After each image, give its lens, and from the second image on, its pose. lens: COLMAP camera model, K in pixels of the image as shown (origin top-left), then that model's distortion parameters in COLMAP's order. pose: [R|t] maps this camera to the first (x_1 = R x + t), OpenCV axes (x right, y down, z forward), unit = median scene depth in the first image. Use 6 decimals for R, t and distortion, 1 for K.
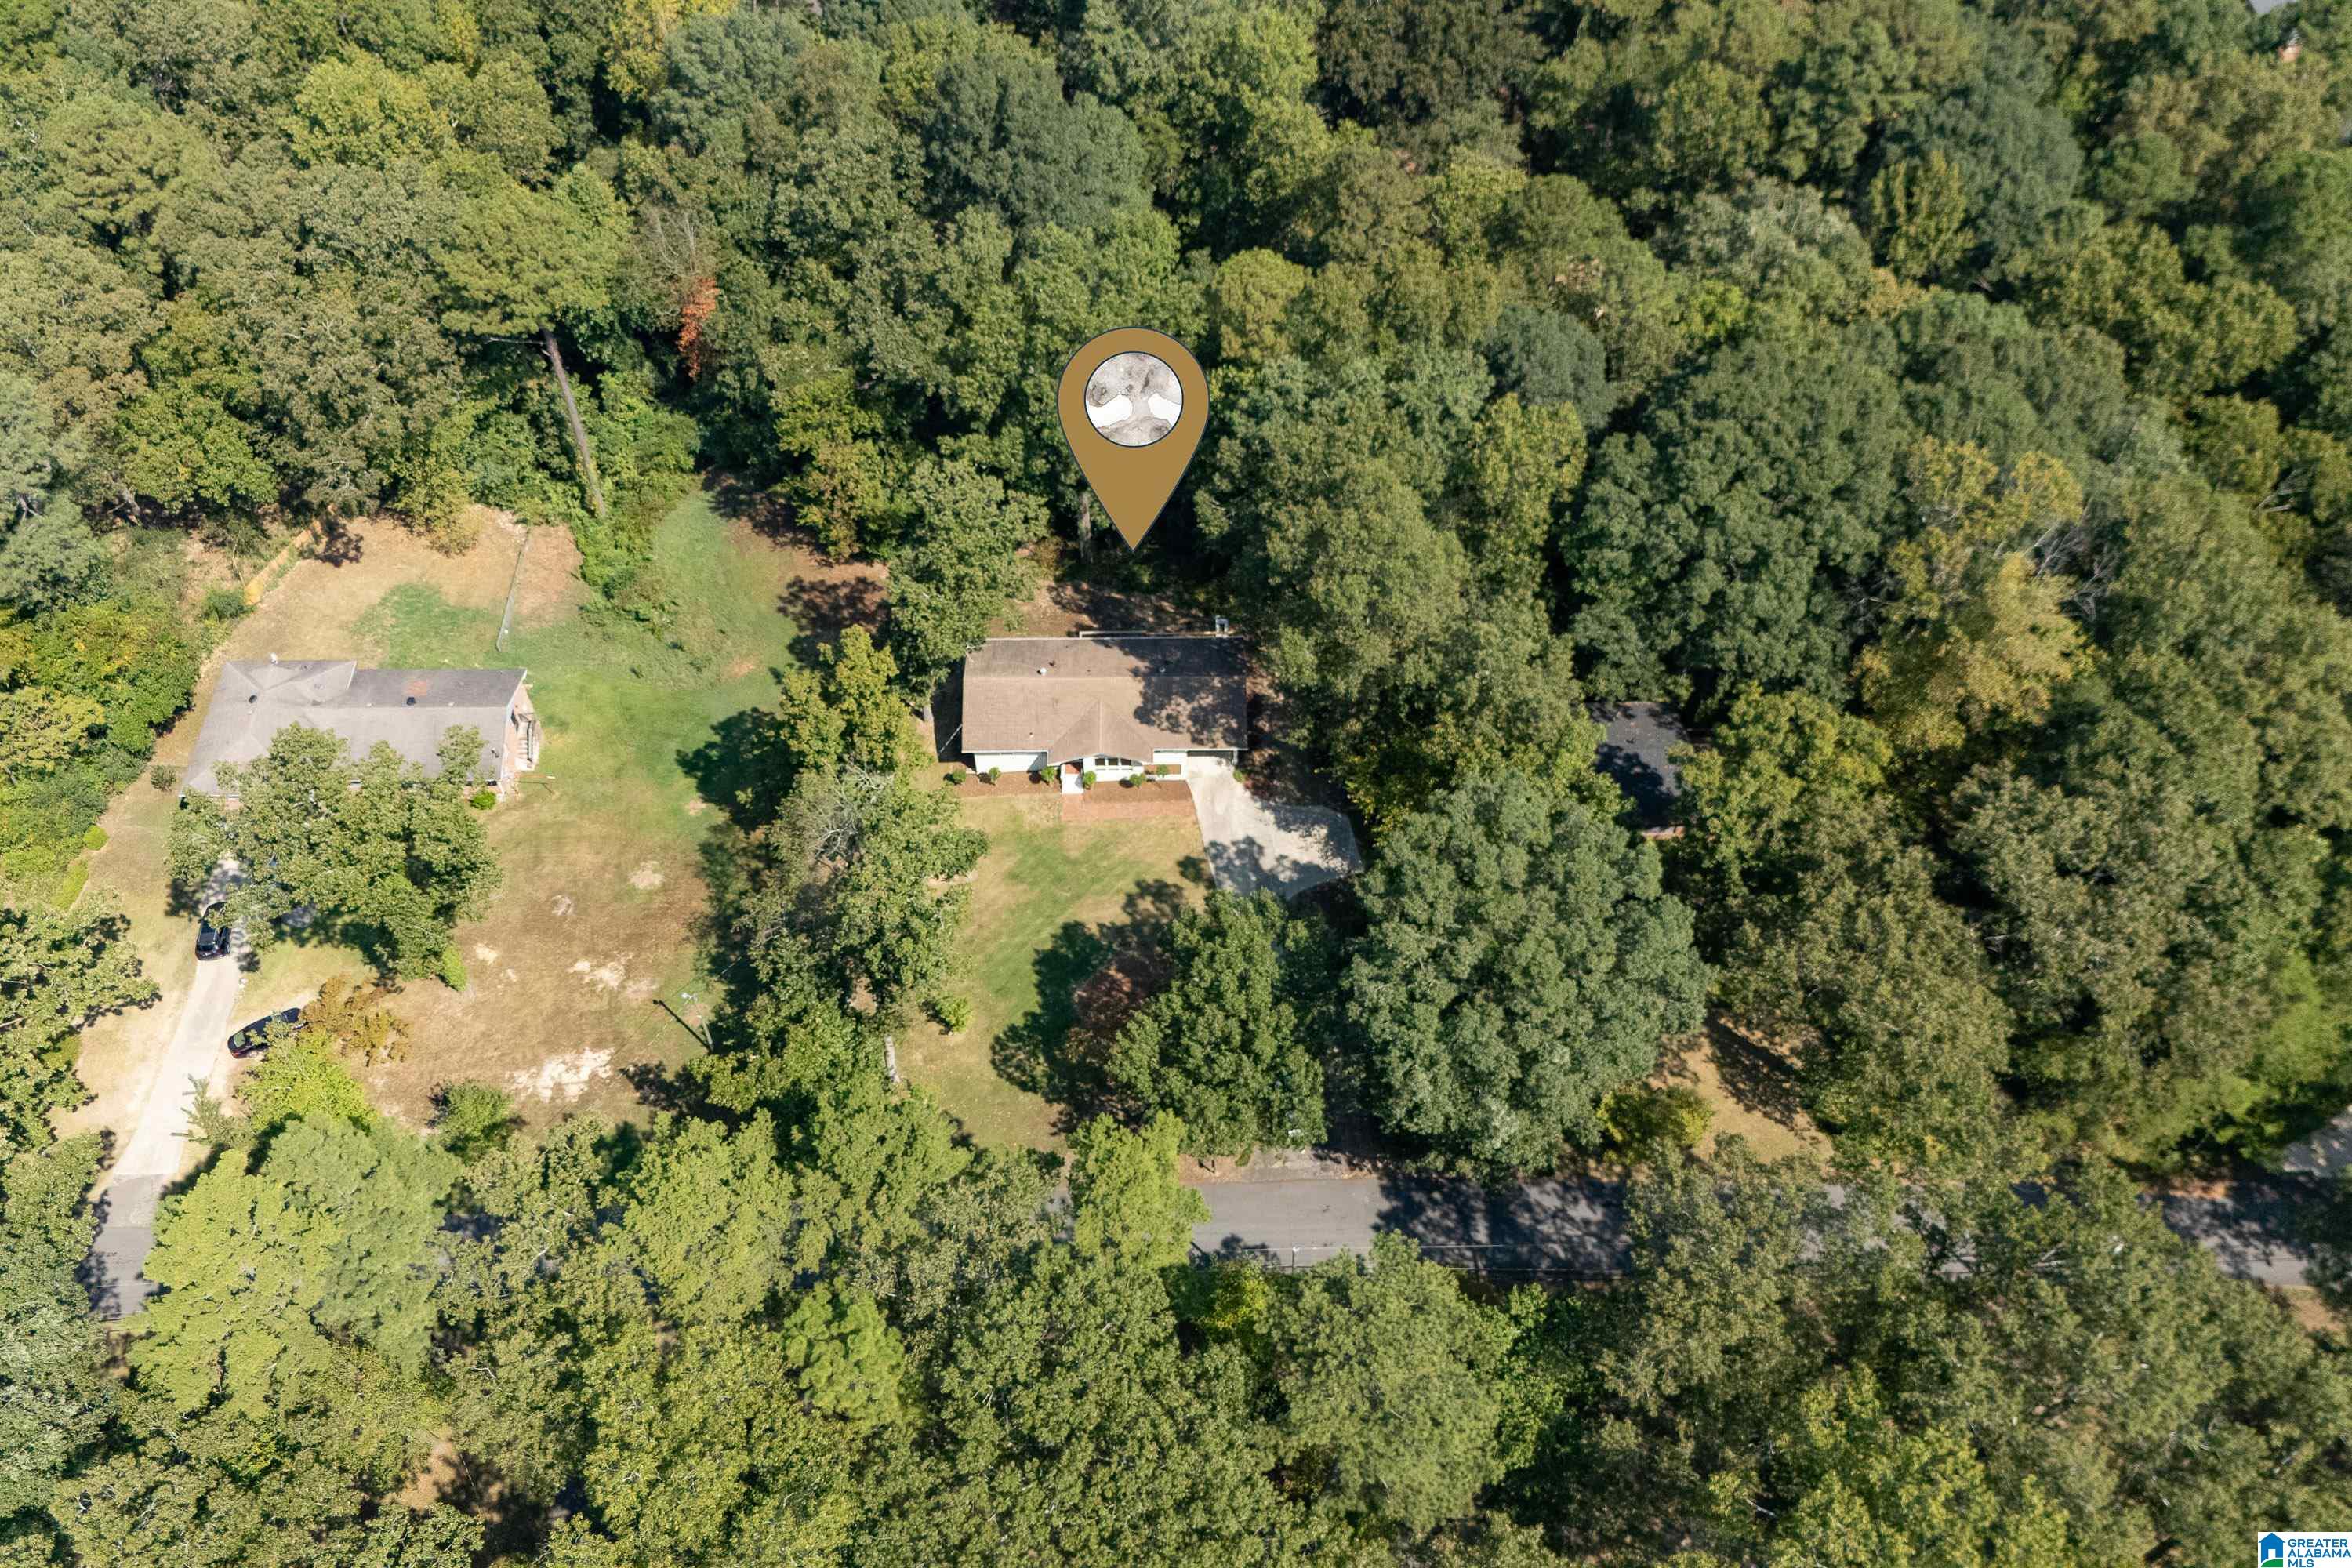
lens RADIAL K [[1687.0, 0, 1179.6], [0, 1687.0, 778.8], [0, 0, 1]] dist [0.049018, -0.039089]
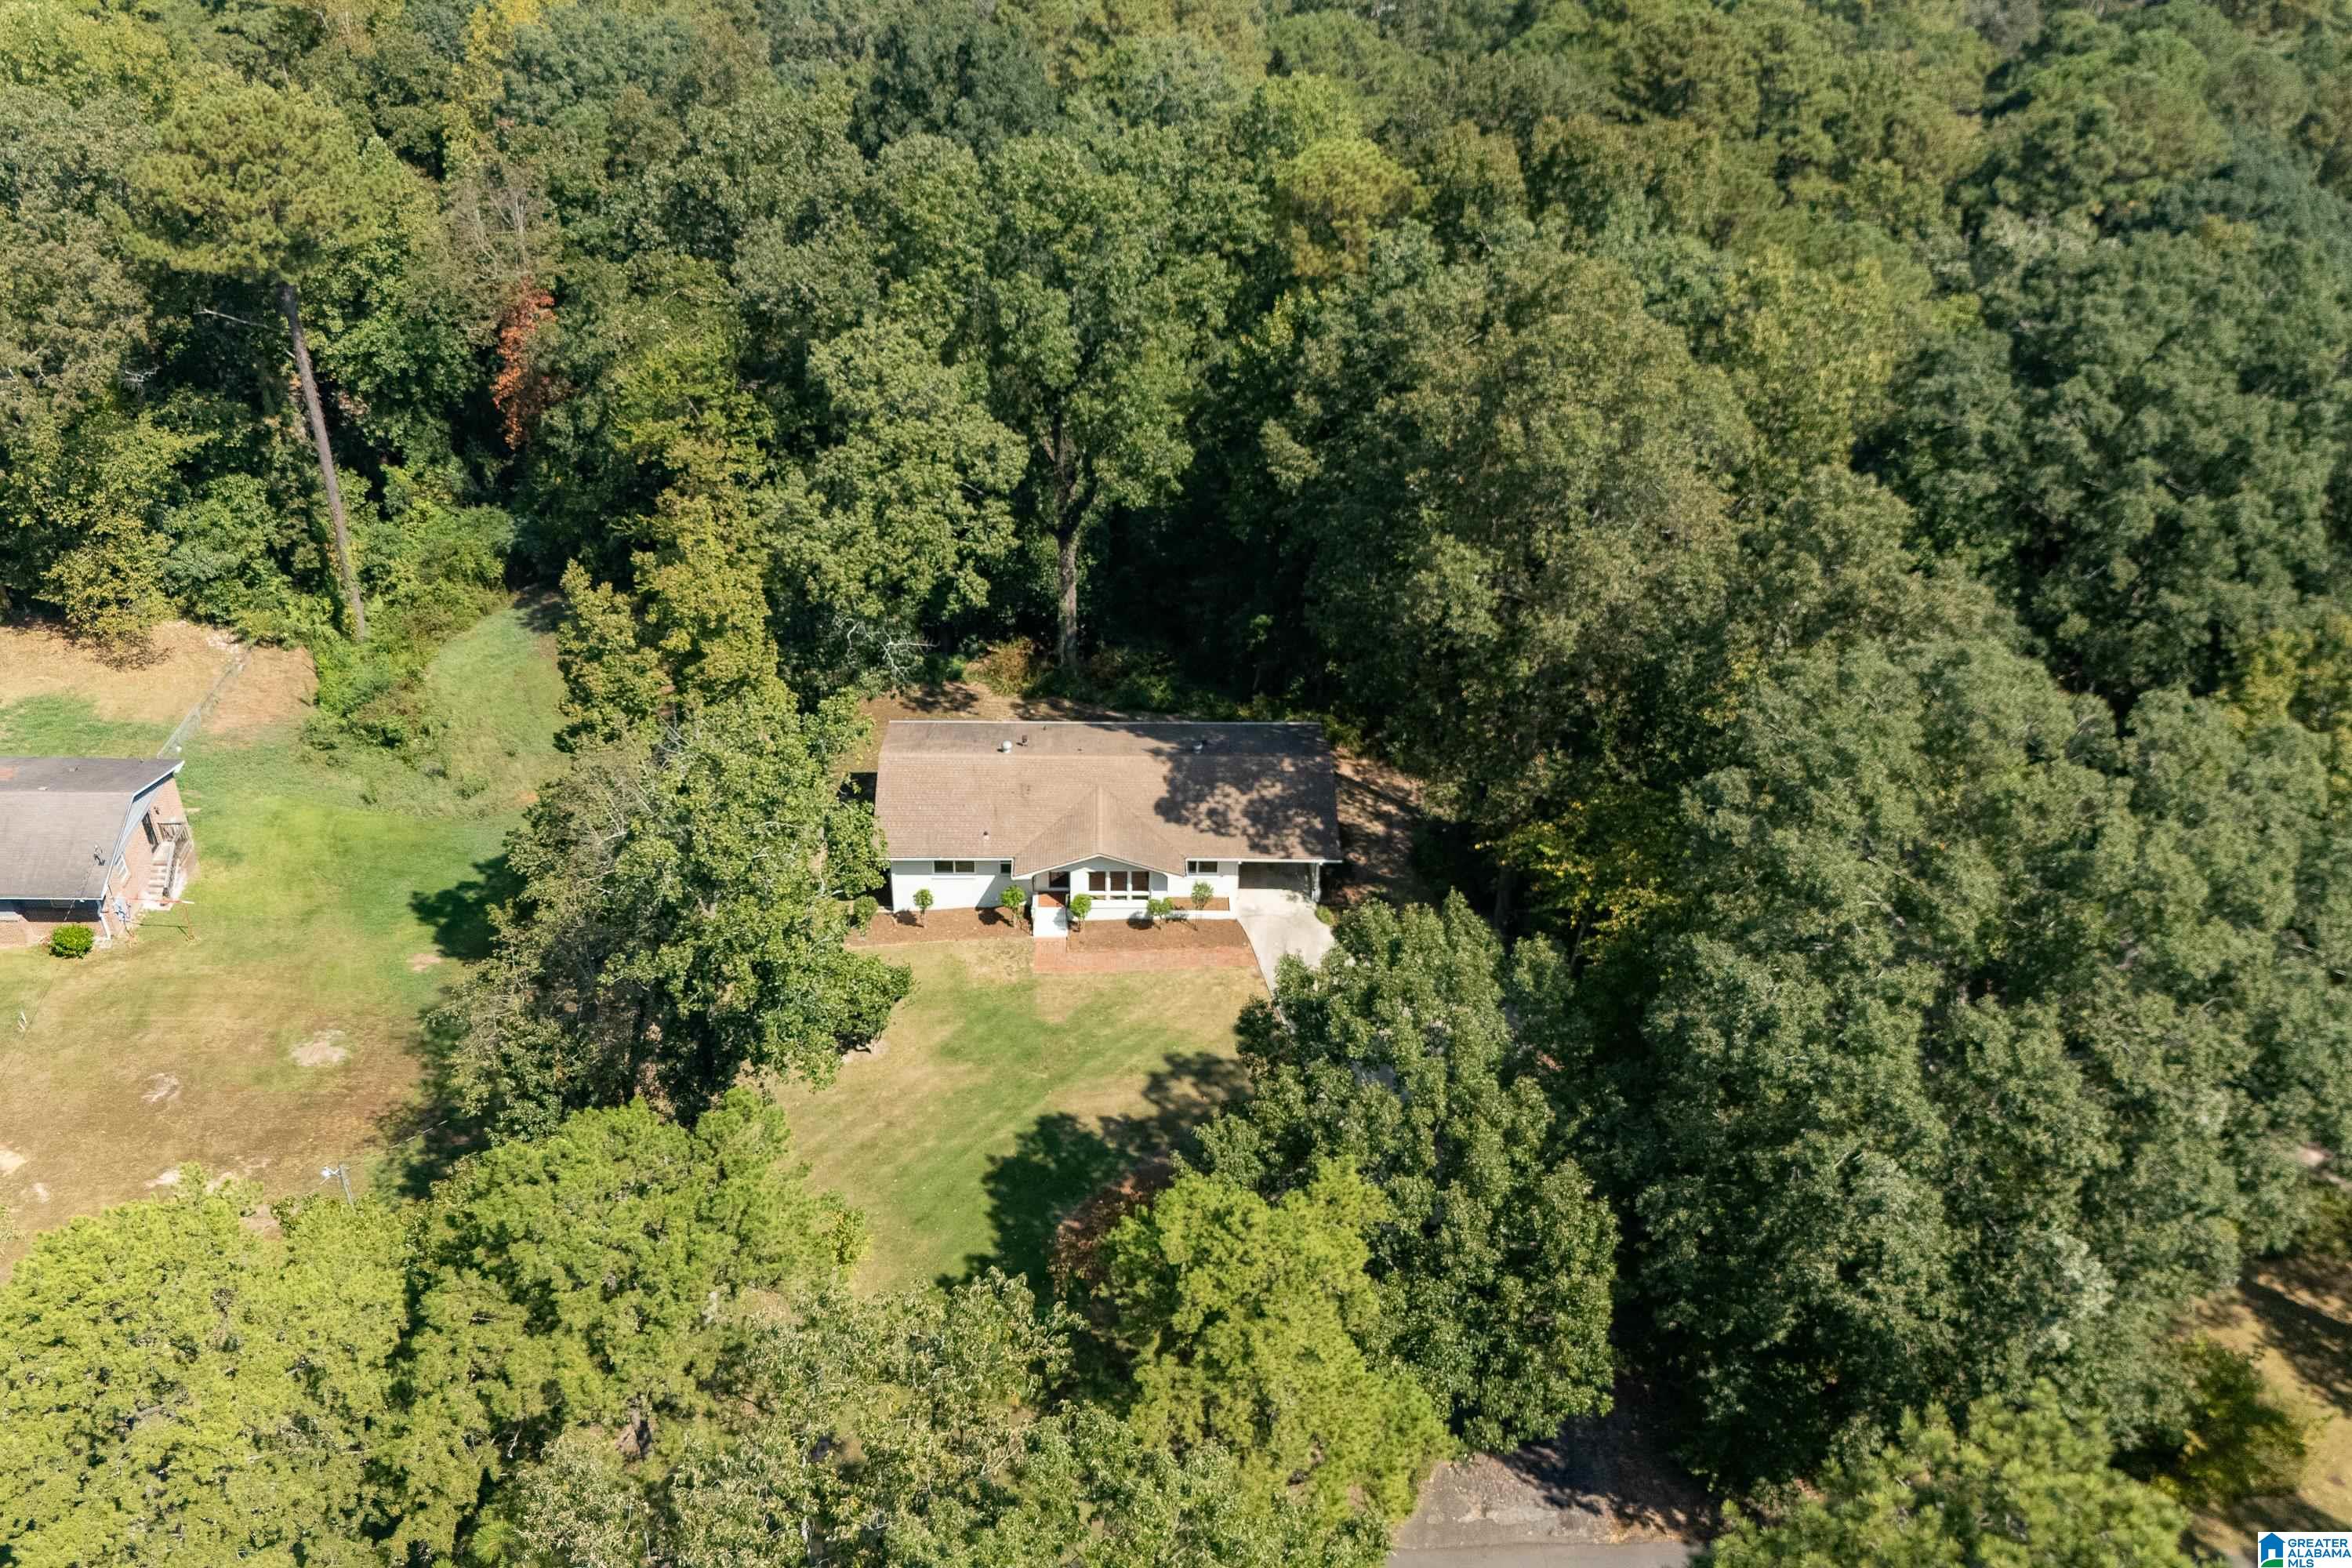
lens RADIAL K [[1687.0, 0, 1090.3], [0, 1687.0, 1001.0], [0, 0, 1]] dist [0.049018, -0.039089]
pose [[0.999957, 0.009127, 0.001816, -0.051054], [-0.008284, 0.961906, -0.273254, 0.197163], [-0.004240, 0.273227, 0.961940, 0.428910]]
